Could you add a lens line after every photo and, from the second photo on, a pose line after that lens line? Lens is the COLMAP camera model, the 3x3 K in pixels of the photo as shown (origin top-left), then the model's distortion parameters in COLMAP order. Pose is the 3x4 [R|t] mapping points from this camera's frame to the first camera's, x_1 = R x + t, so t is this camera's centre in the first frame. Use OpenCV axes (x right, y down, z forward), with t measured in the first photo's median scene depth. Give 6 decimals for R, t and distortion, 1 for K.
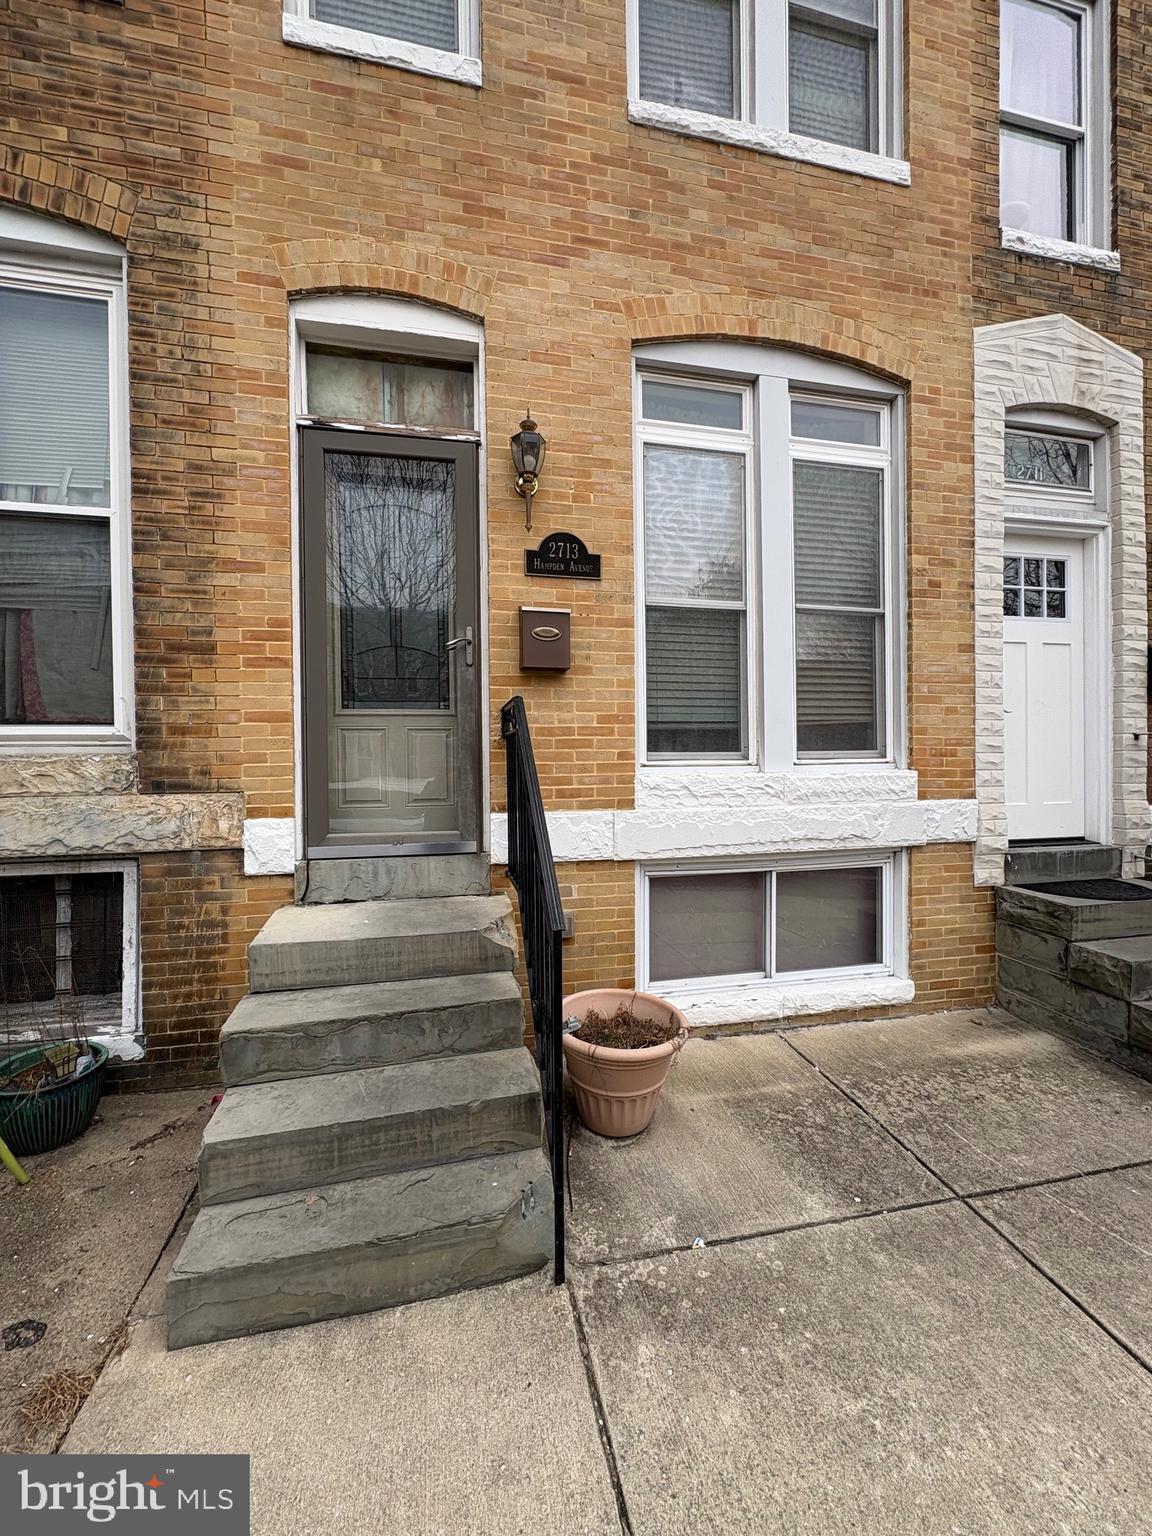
lens RADIAL K [[611.4, 0, 575.6], [0, 611.4, 768.2], [0, 0, 1]] dist [0.000638, 0.000537]
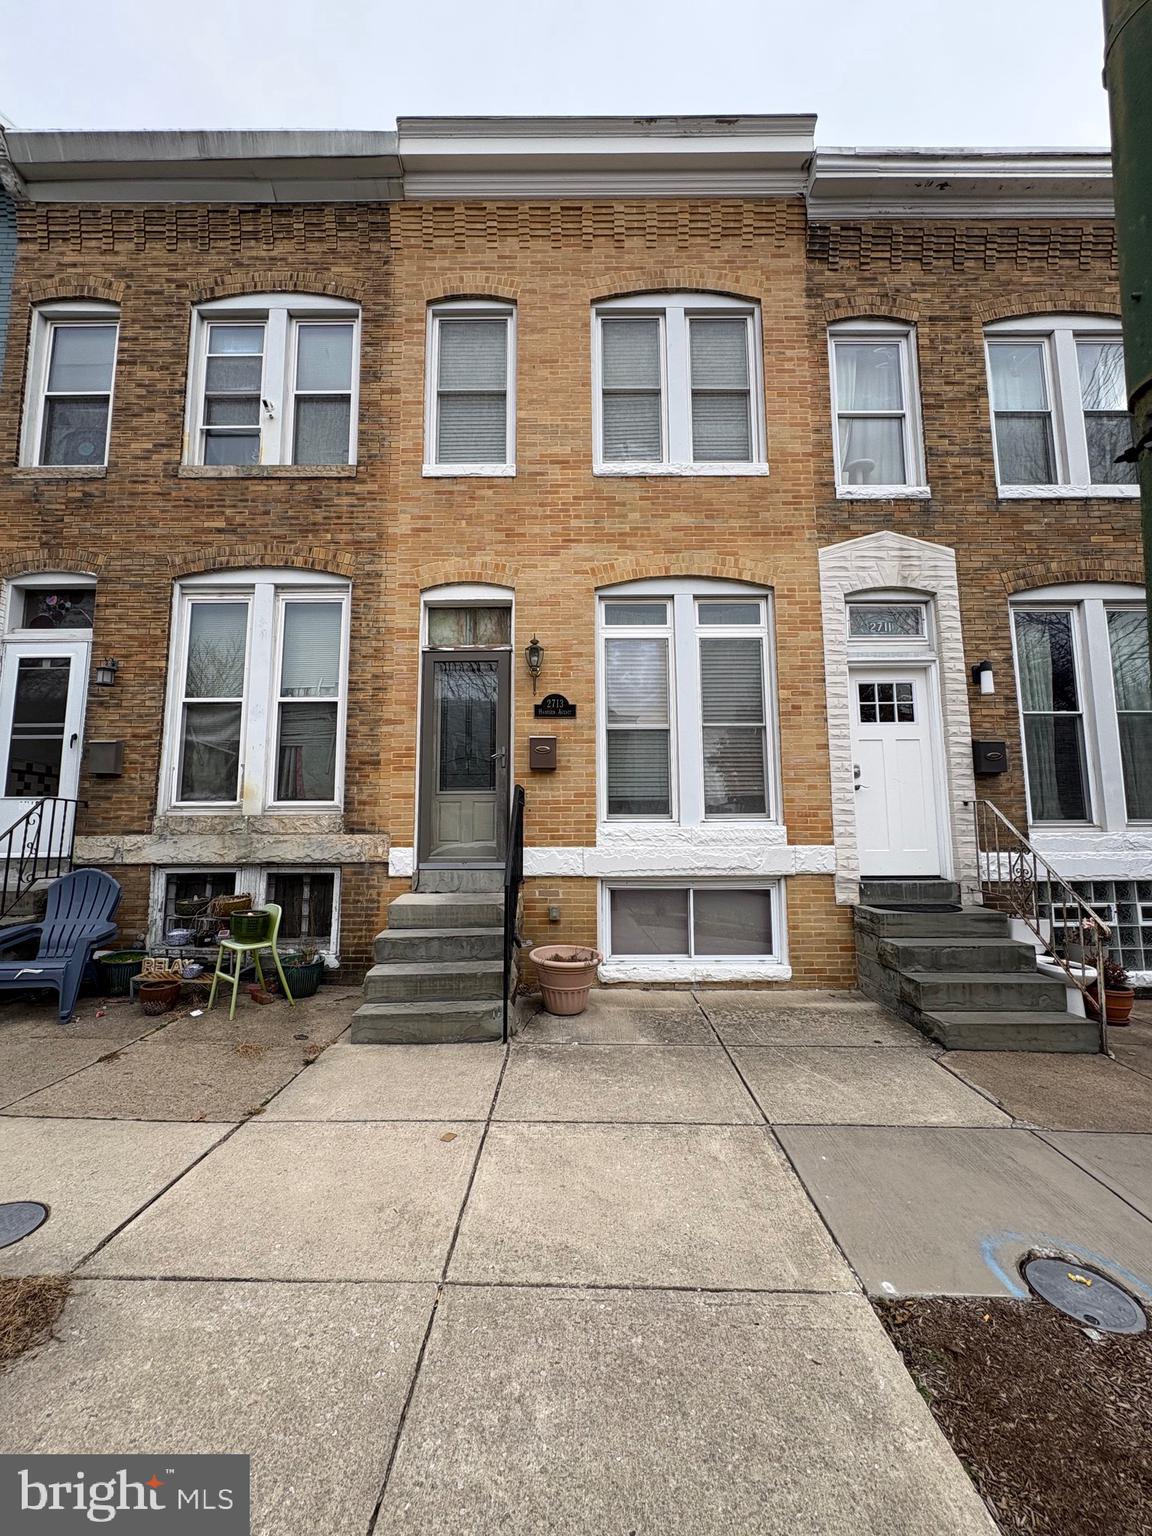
lens RADIAL K [[611.4, 0, 575.5], [0, 611.4, 768.2], [0, 0, 1]] dist [0.000638, 0.000537]
pose [[0.975885, -0.019494, -0.217412, 0.427530], [-0.006635, 0.992895, -0.118808, 0.052790], [0.218183, 0.117386, 0.968822, -0.727085]]
